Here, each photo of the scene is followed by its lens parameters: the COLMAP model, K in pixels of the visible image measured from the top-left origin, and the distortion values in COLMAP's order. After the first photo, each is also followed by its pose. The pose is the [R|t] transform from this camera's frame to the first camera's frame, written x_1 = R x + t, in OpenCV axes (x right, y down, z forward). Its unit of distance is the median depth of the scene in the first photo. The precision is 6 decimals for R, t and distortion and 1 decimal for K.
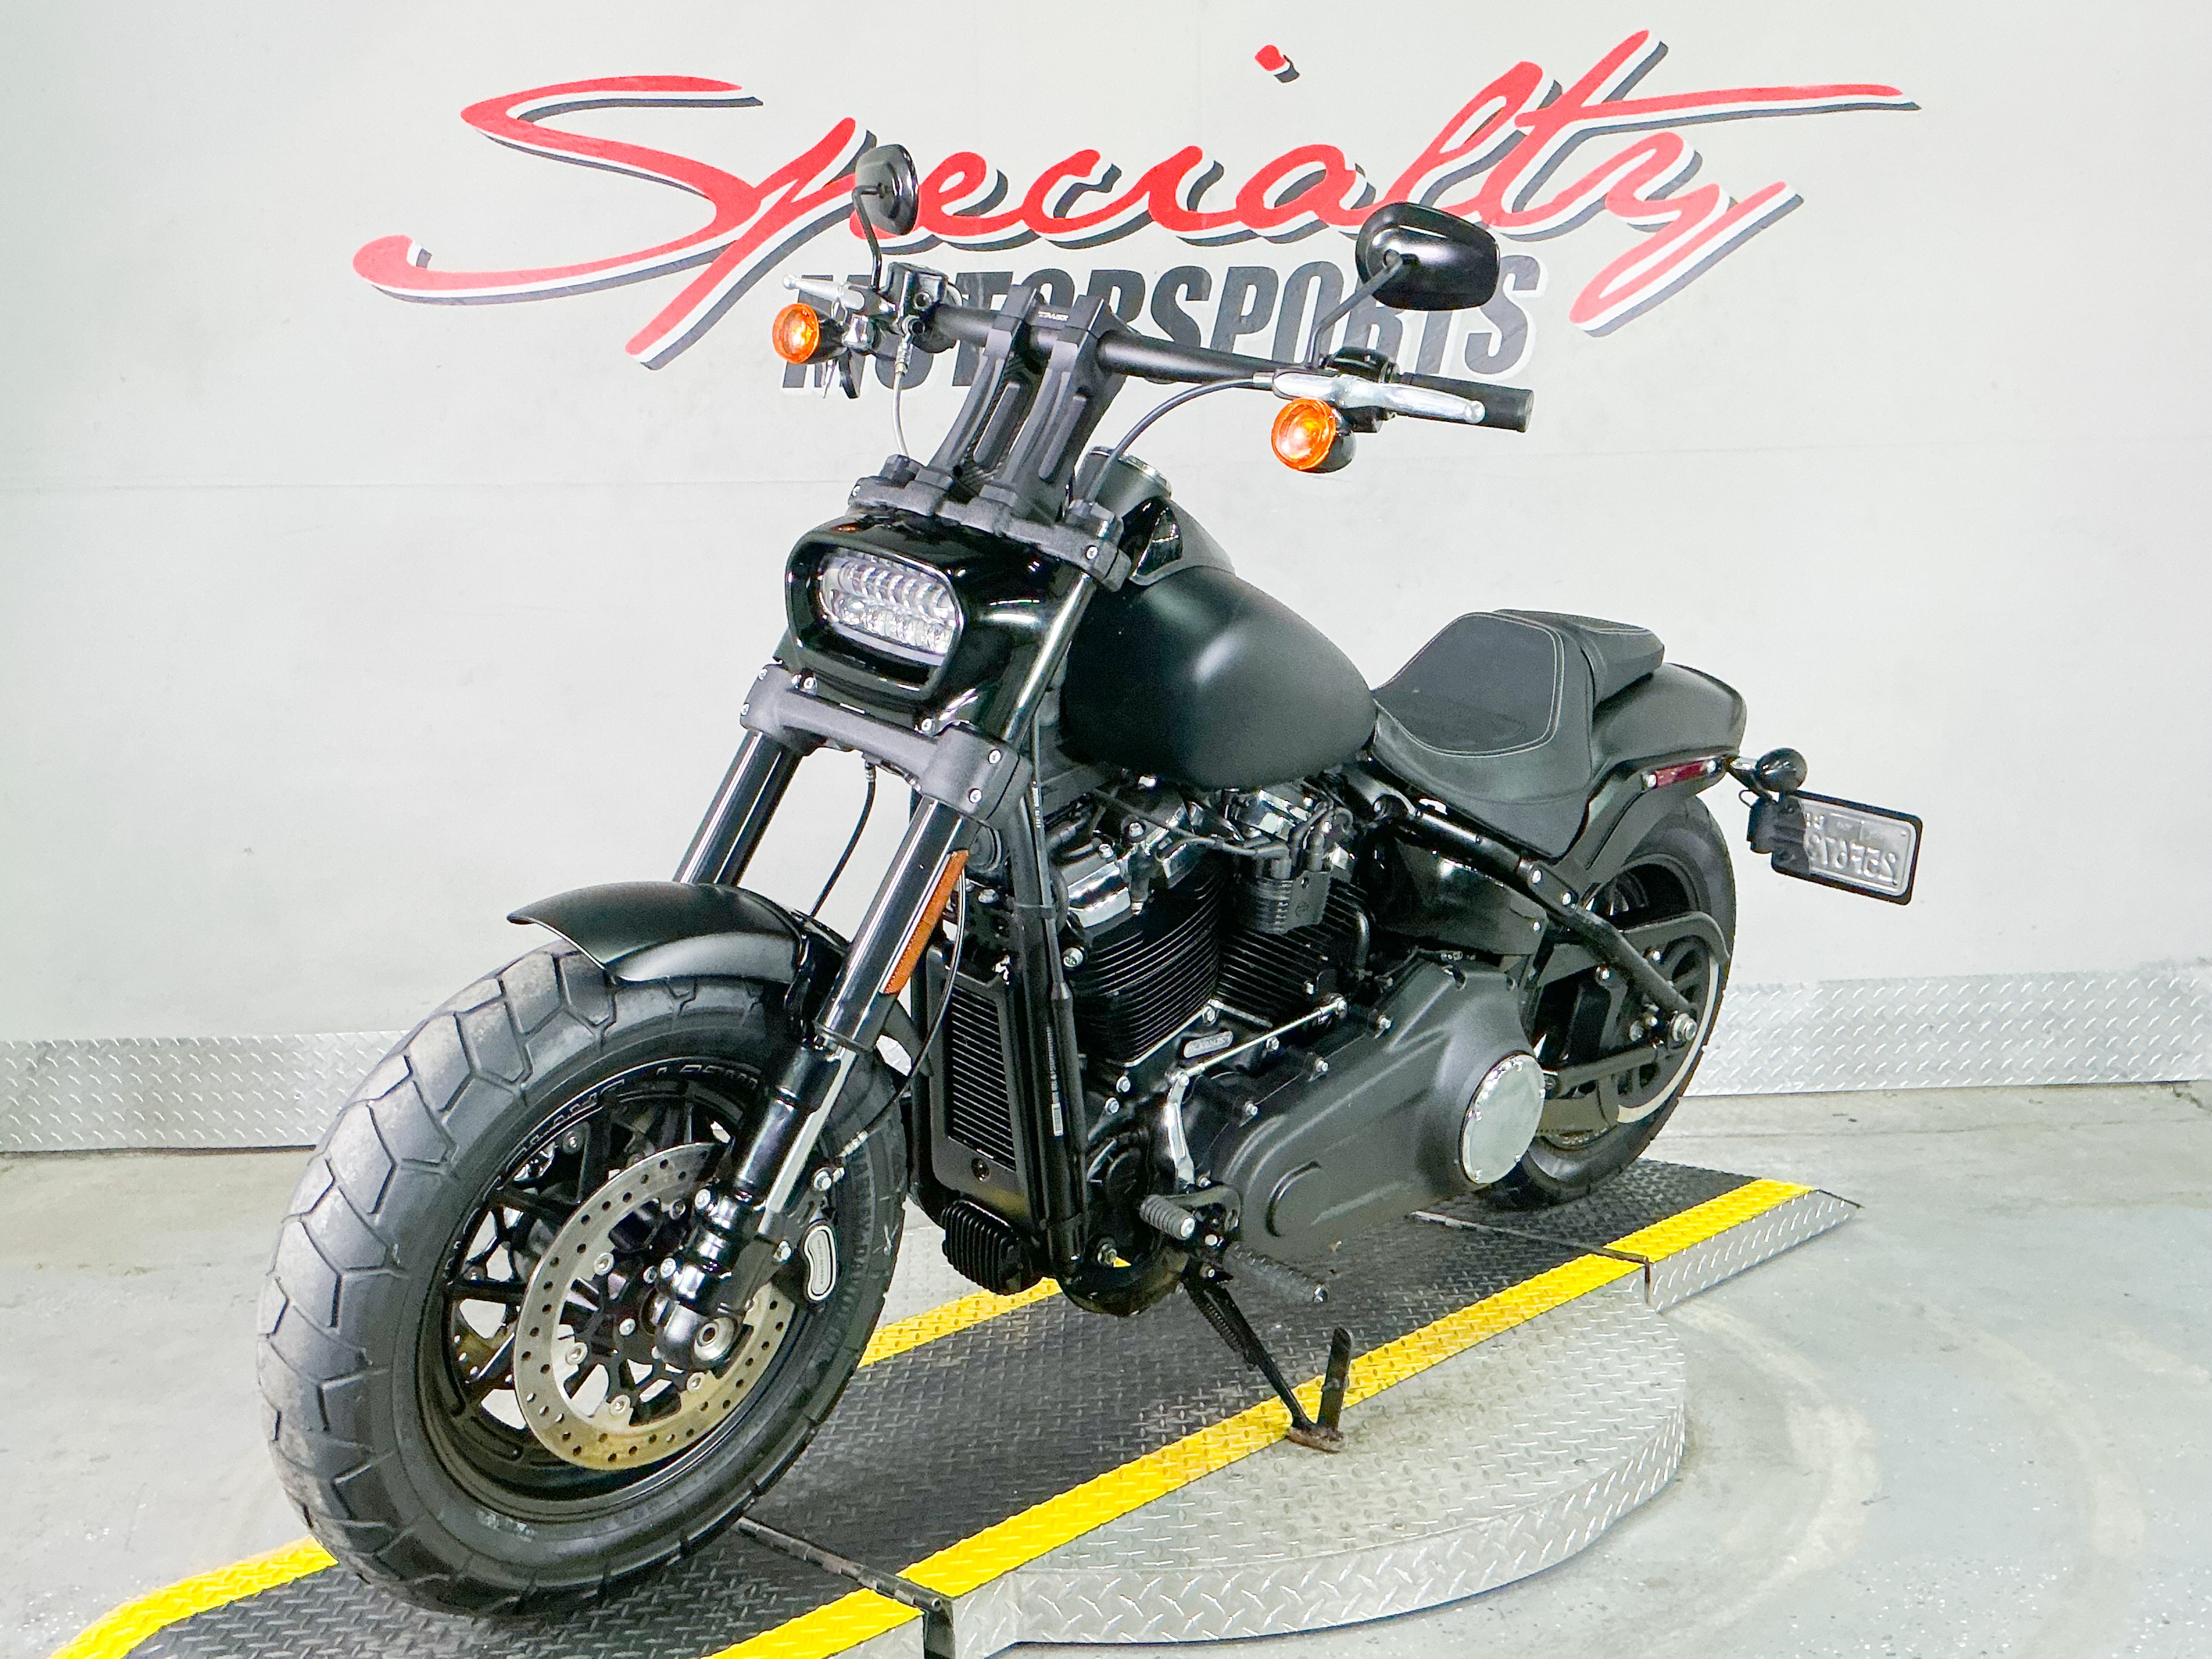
lens RADIAL K [[2252.3, 0, 1106.0], [0, 2252.3, 829.5], [0, 0, 1]] dist [0.164230, -0.384450]
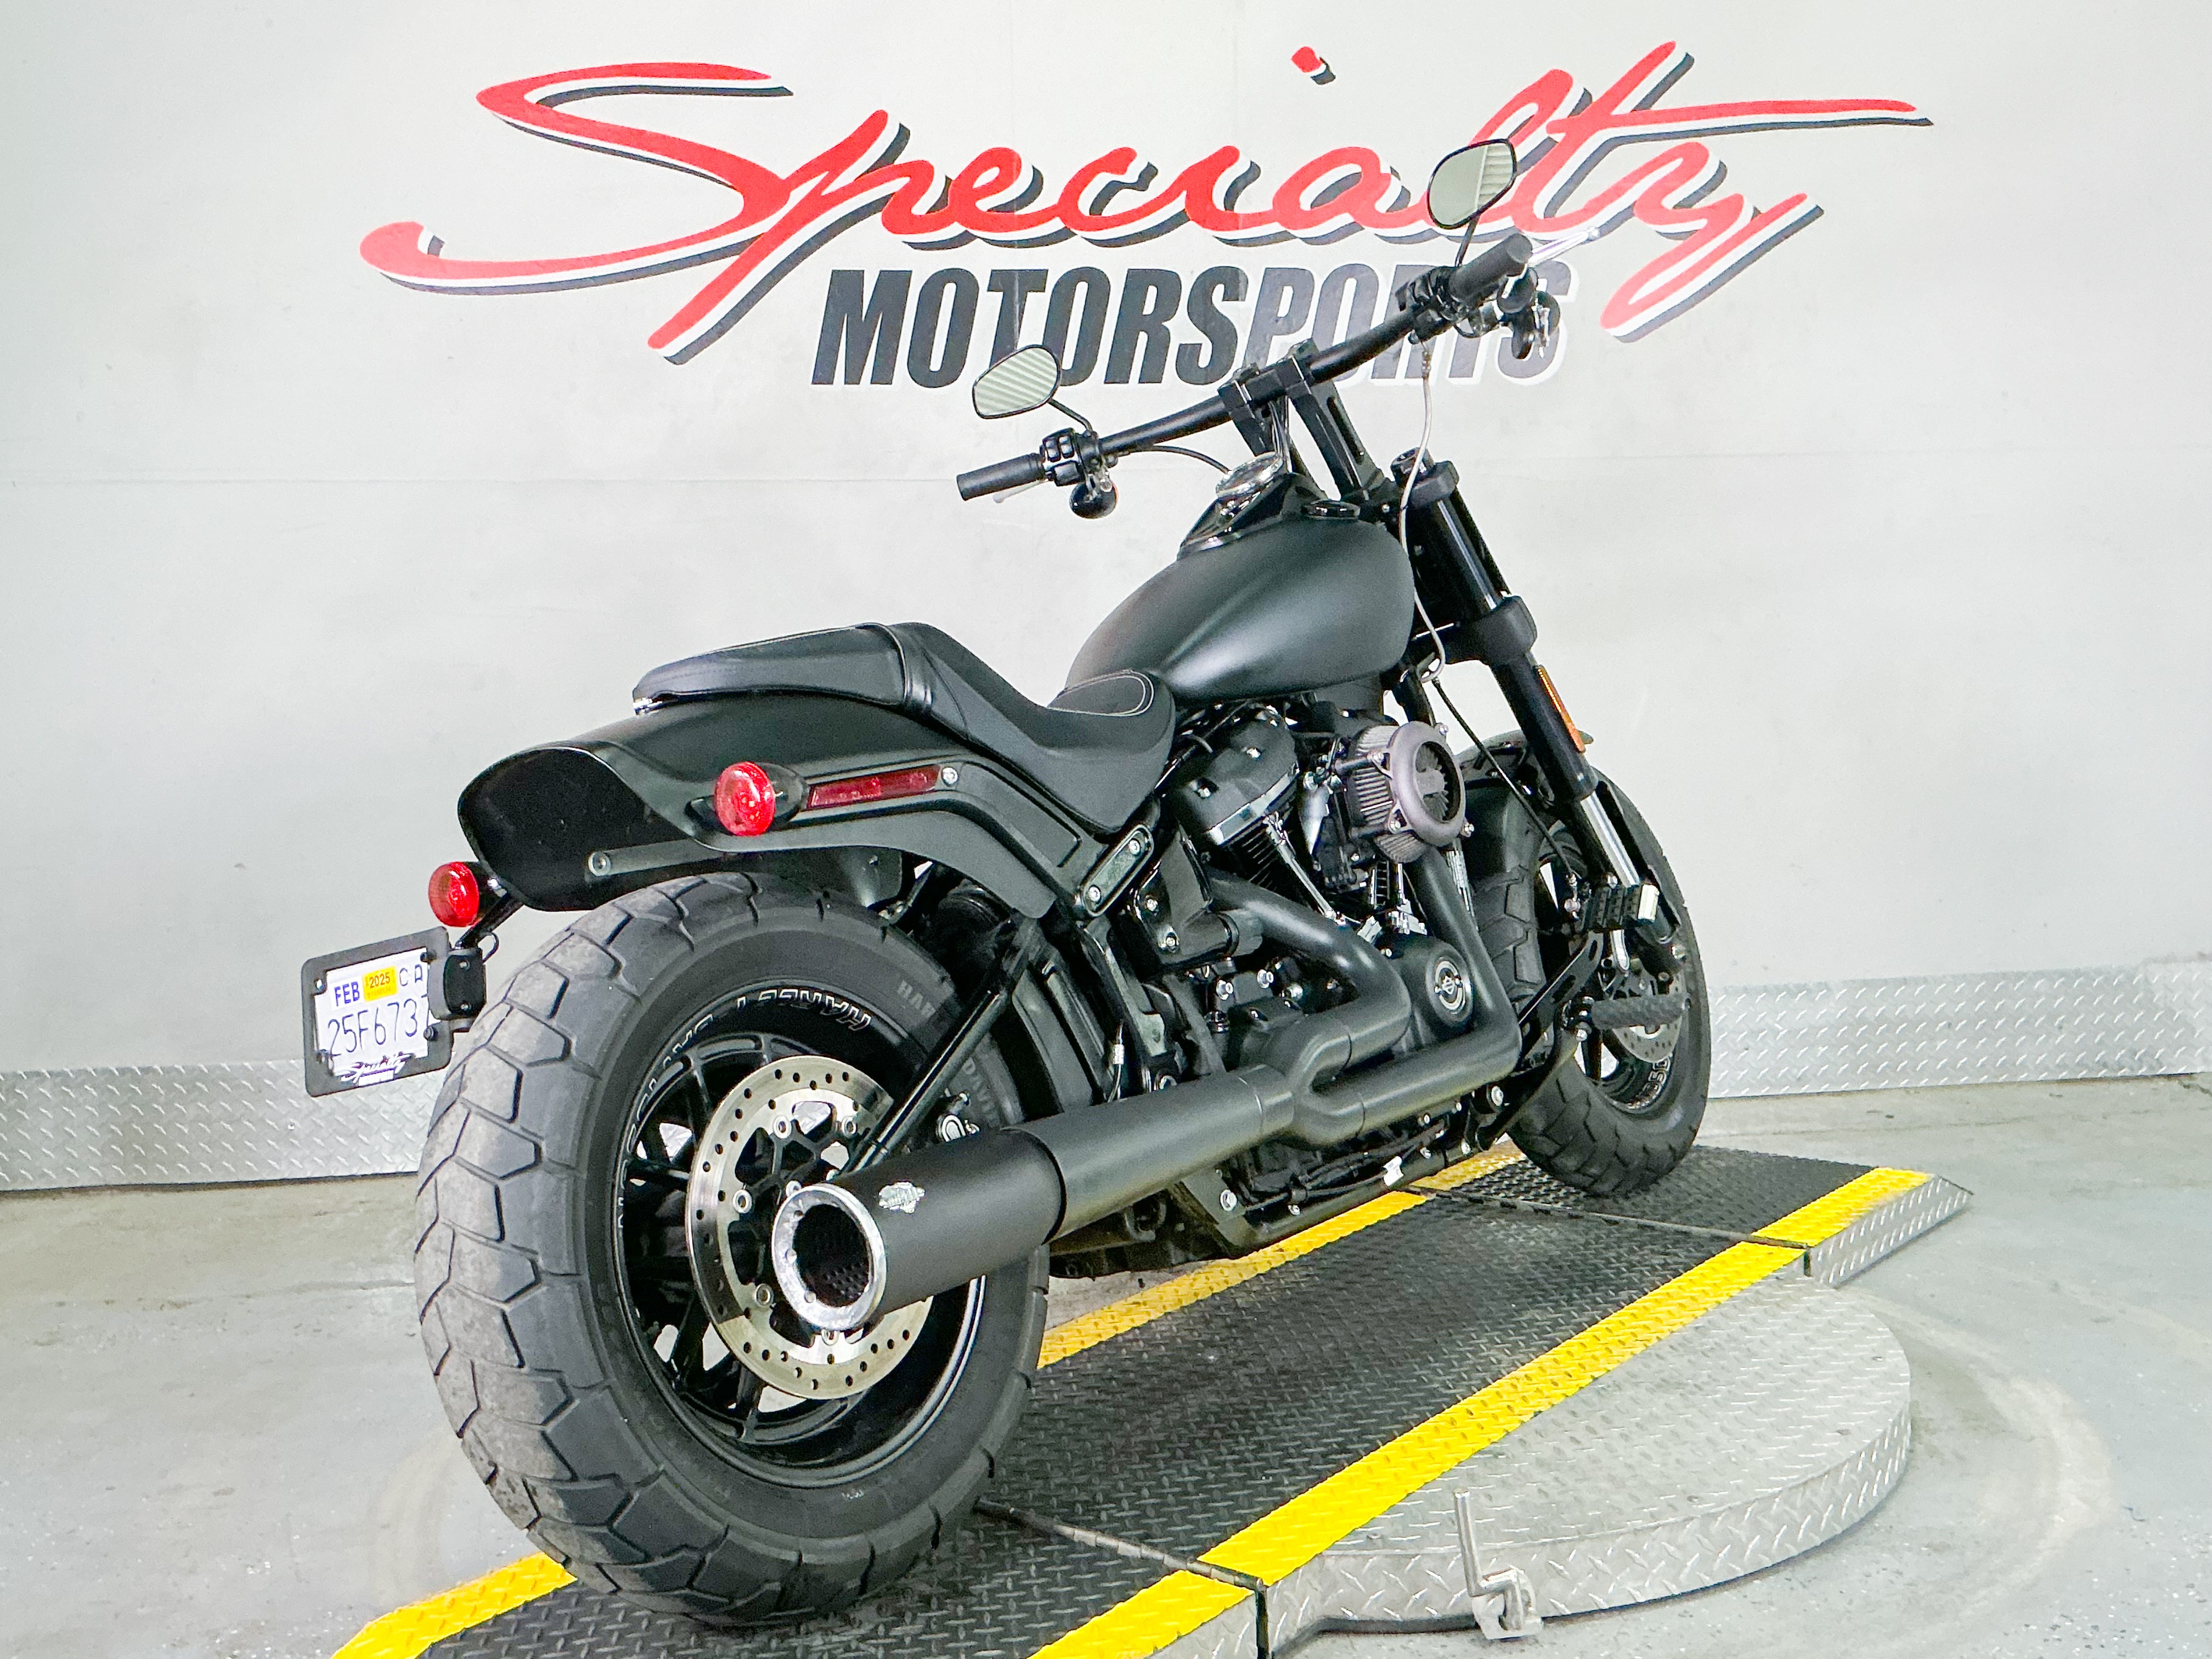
lens RADIAL K [[2252.3, 0, 1106.0], [0, 2252.3, 829.5], [0, 0, 1]] dist [0.164230, -0.384450]
pose [[0.995334, -0.007811, 0.096174, -0.113009], [0.010354, 0.999609, -0.025969, 0.023037], [-0.095933, 0.026843, 0.995026, 0.024759]]
